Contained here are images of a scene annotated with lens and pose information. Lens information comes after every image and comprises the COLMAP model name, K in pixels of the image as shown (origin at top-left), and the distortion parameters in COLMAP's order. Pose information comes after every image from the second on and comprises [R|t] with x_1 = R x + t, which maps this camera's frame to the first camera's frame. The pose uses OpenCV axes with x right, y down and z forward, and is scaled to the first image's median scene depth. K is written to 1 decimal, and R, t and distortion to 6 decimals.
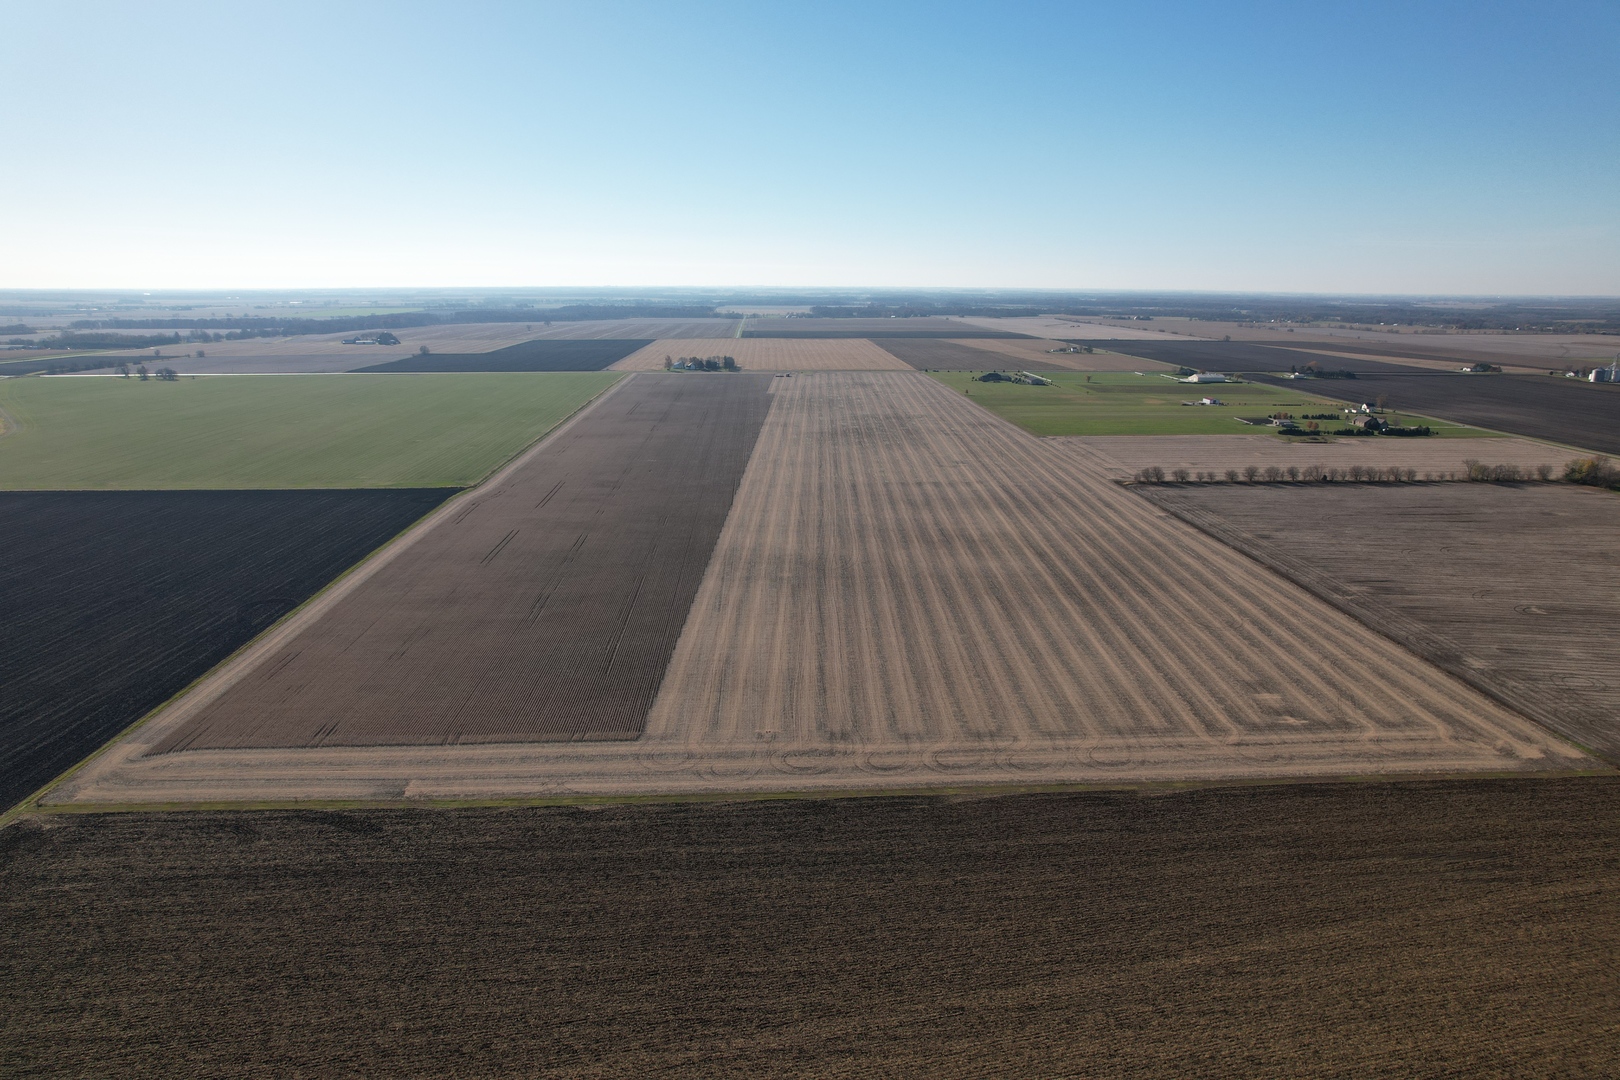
lens RADIAL K [[1031.6, 0, 813.0], [0, 1031.6, 557.5], [0, 0, 1]] dist [-0.071673, 0.063540]
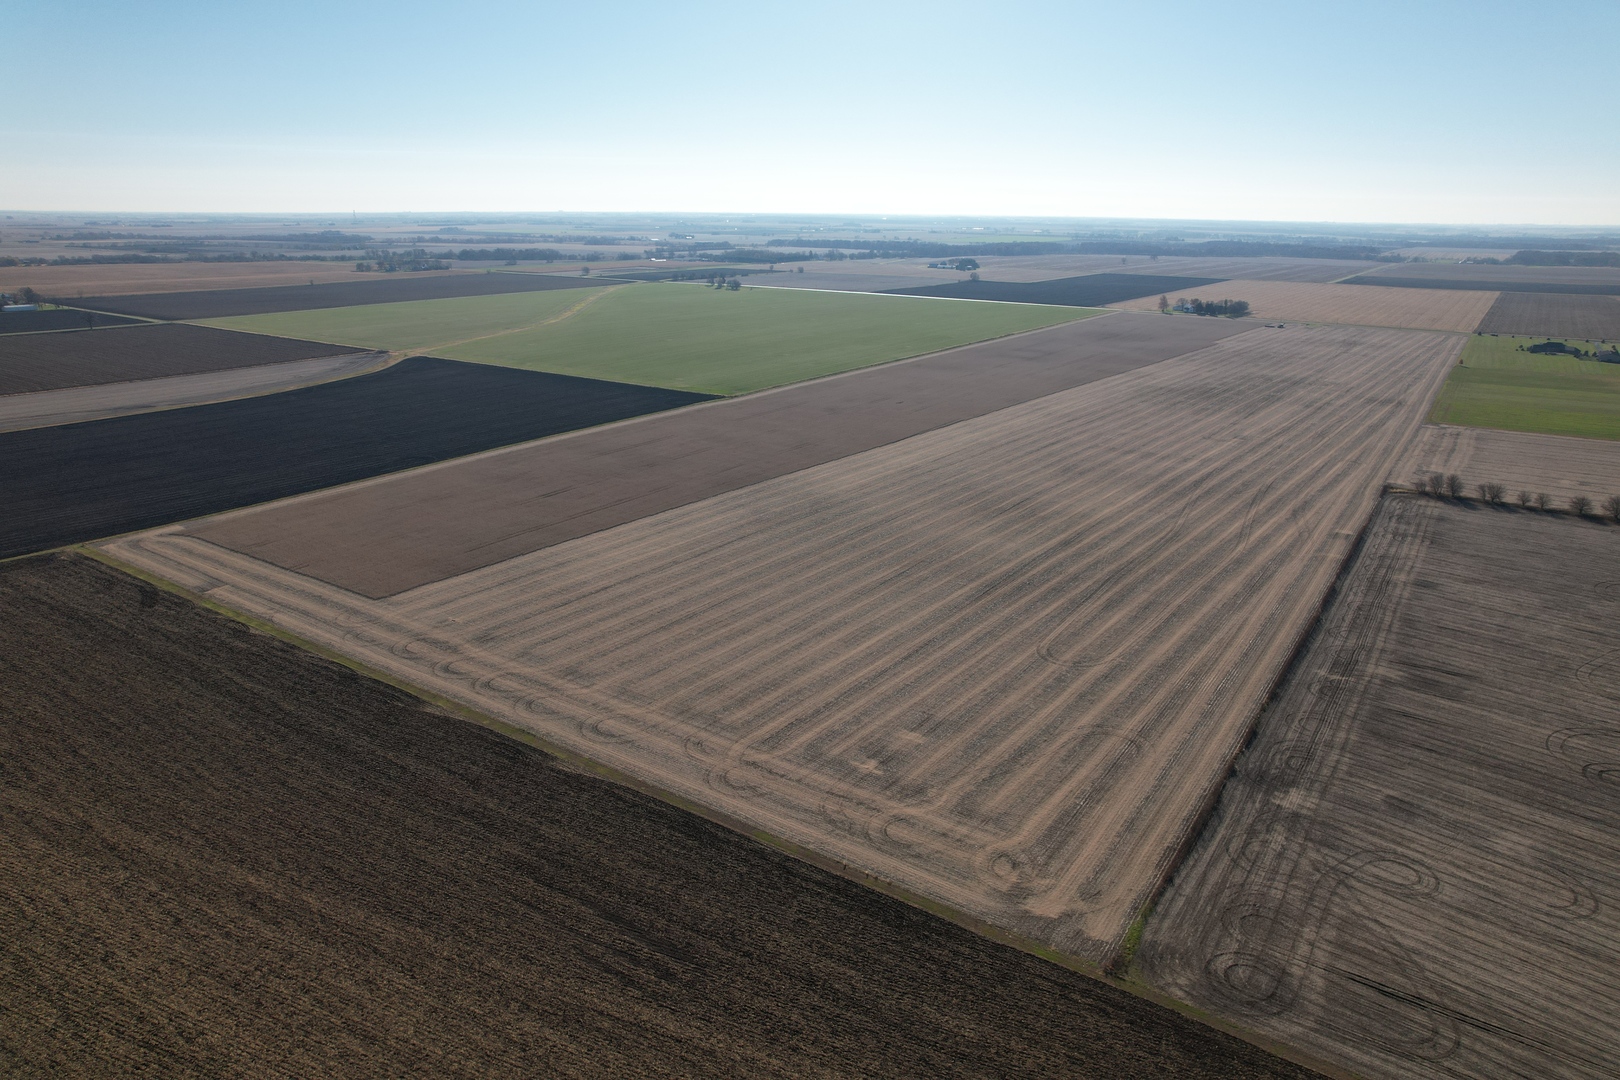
lens RADIAL K [[1031.6, 0, 813.0], [0, 1031.6, 557.5], [0, 0, 1]] dist [-0.071673, 0.063540]
pose [[0.794483, 0.198731, -0.573849, 0.681360], [-0.162684, 0.980051, 0.114170, -0.066888], [0.585090, 0.002650, 0.810964, 0.252772]]
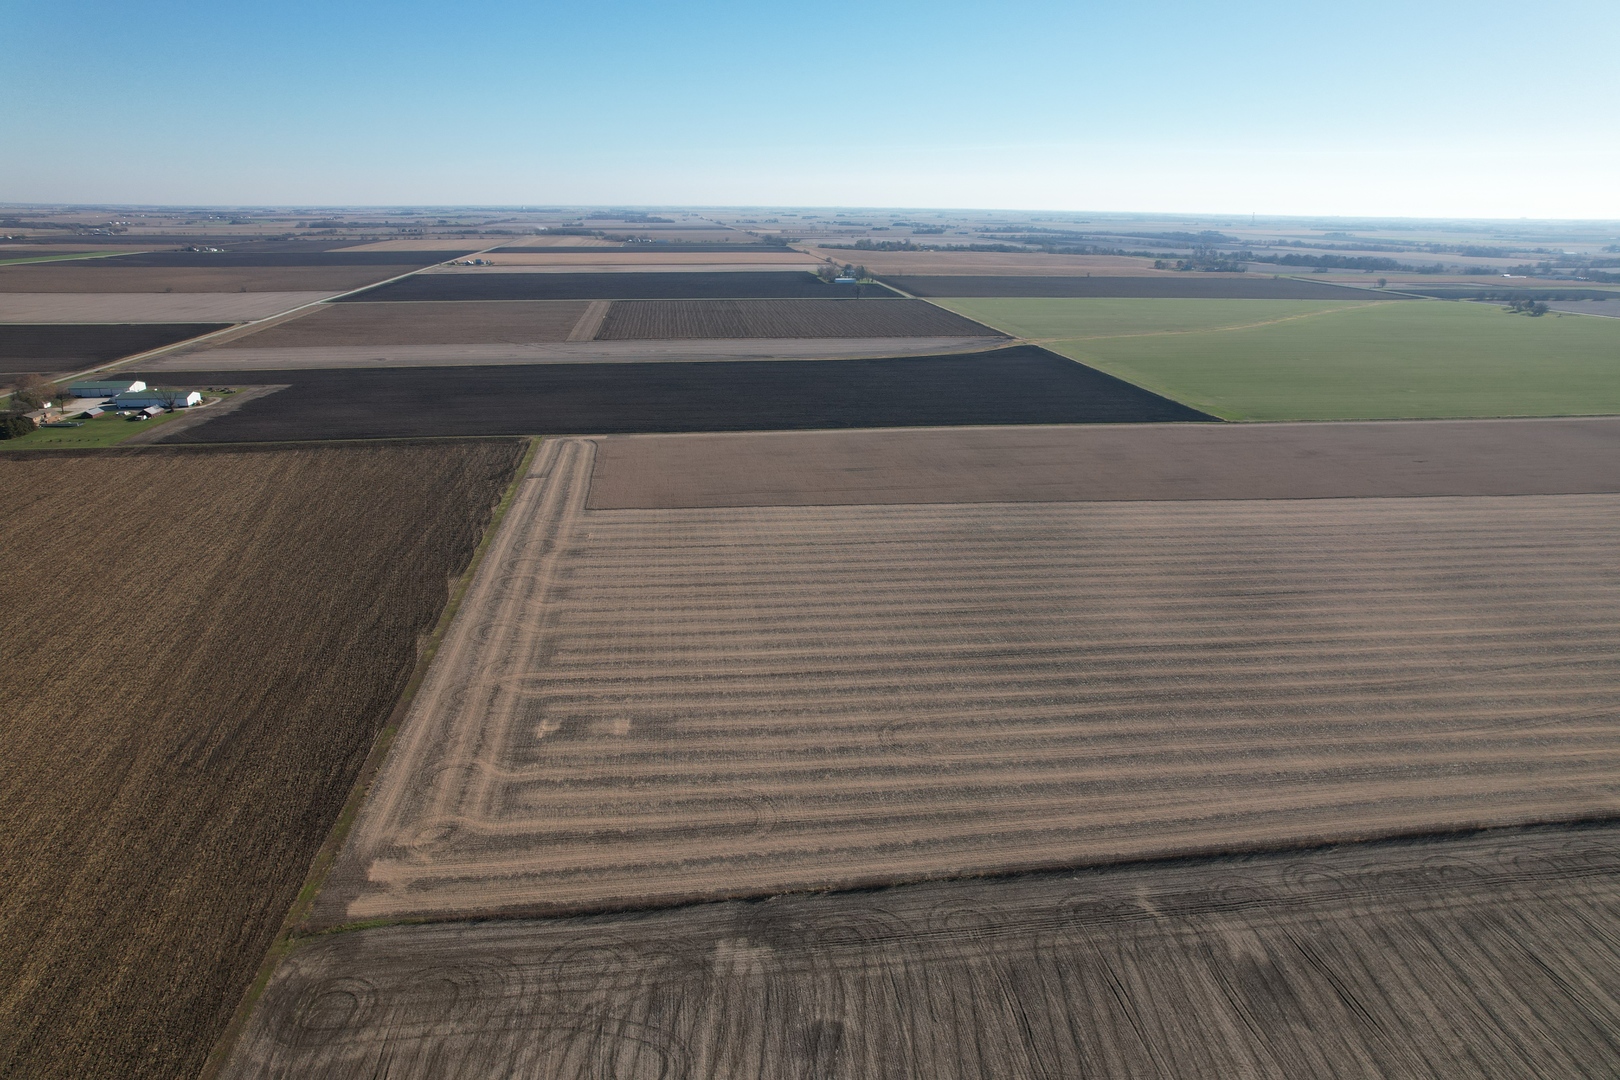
lens RADIAL K [[1031.6, 0, 813.0], [0, 1031.6, 557.5], [0, 0, 1]] dist [-0.071673, 0.063540]
pose [[0.088991, 0.323461, -0.942047, 0.967678], [-0.266882, 0.918960, 0.290322, -0.210130], [0.959612, 0.225580, 0.168106, 0.816033]]
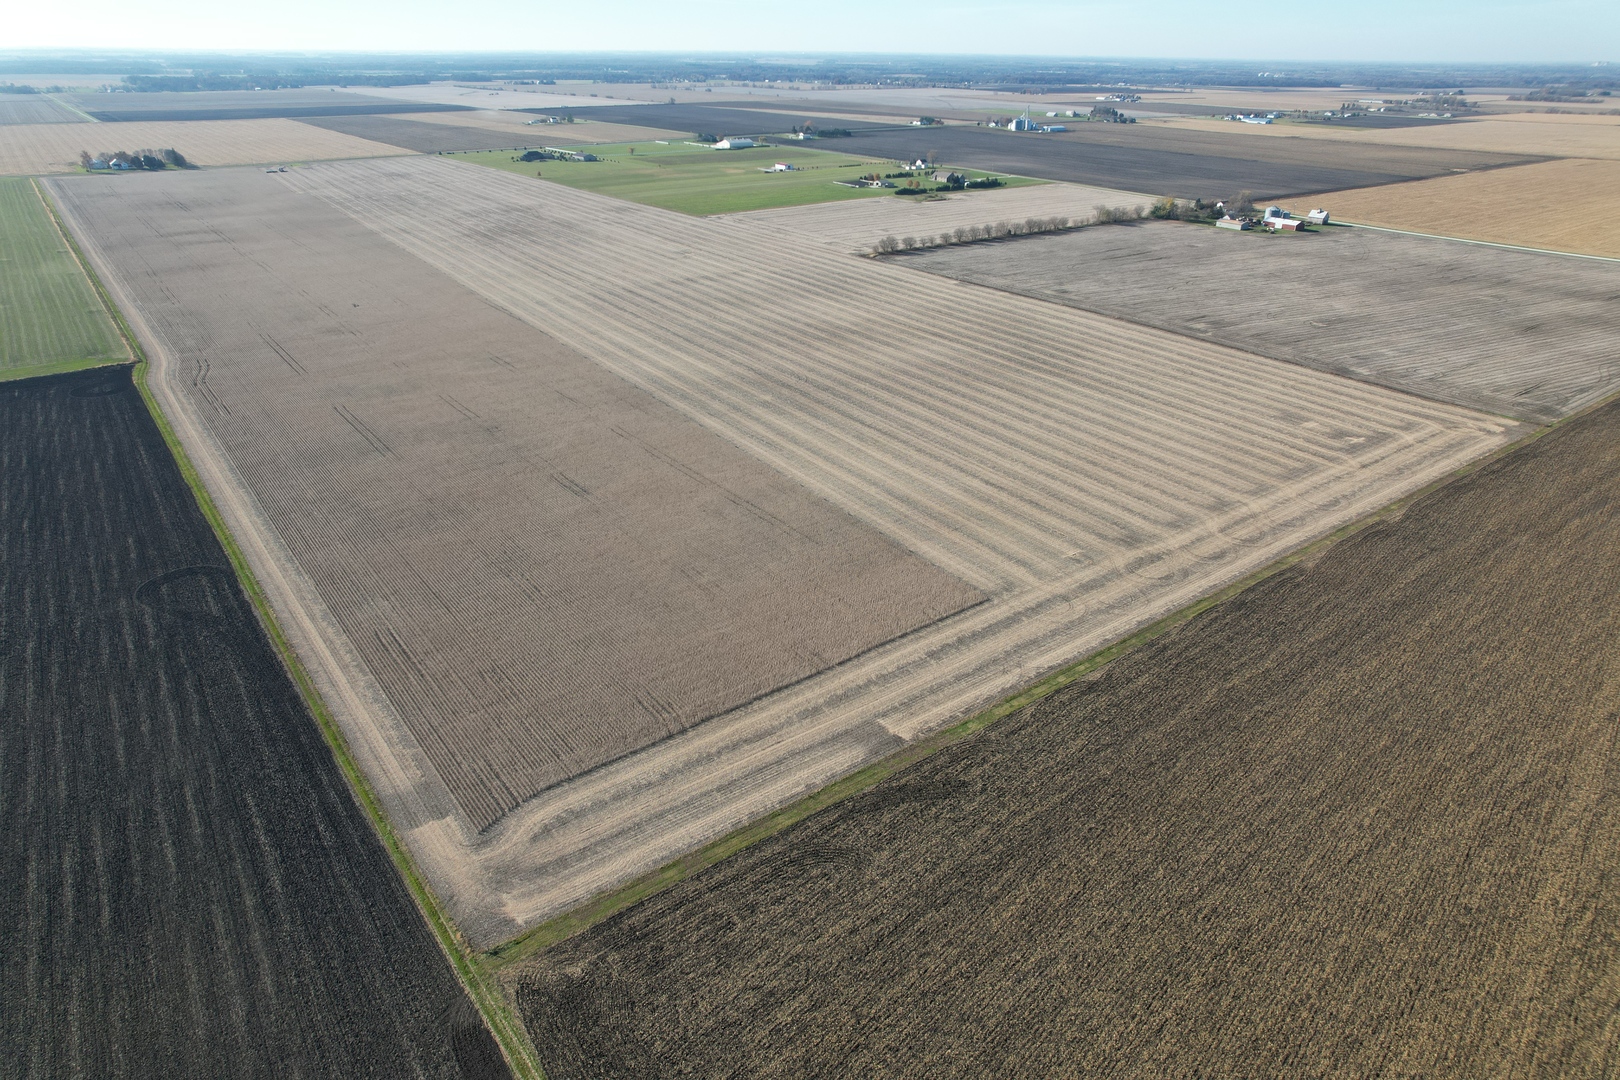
lens RADIAL K [[1031.6, 0, 813.0], [0, 1031.6, 557.5], [0, 0, 1]] dist [-0.071673, 0.063540]
pose [[0.824476, -0.252292, 0.506545, -0.558447], [0.142337, 0.958796, 0.245868, -0.074385], [-0.547704, -0.130612, 0.826414, 0.264617]]
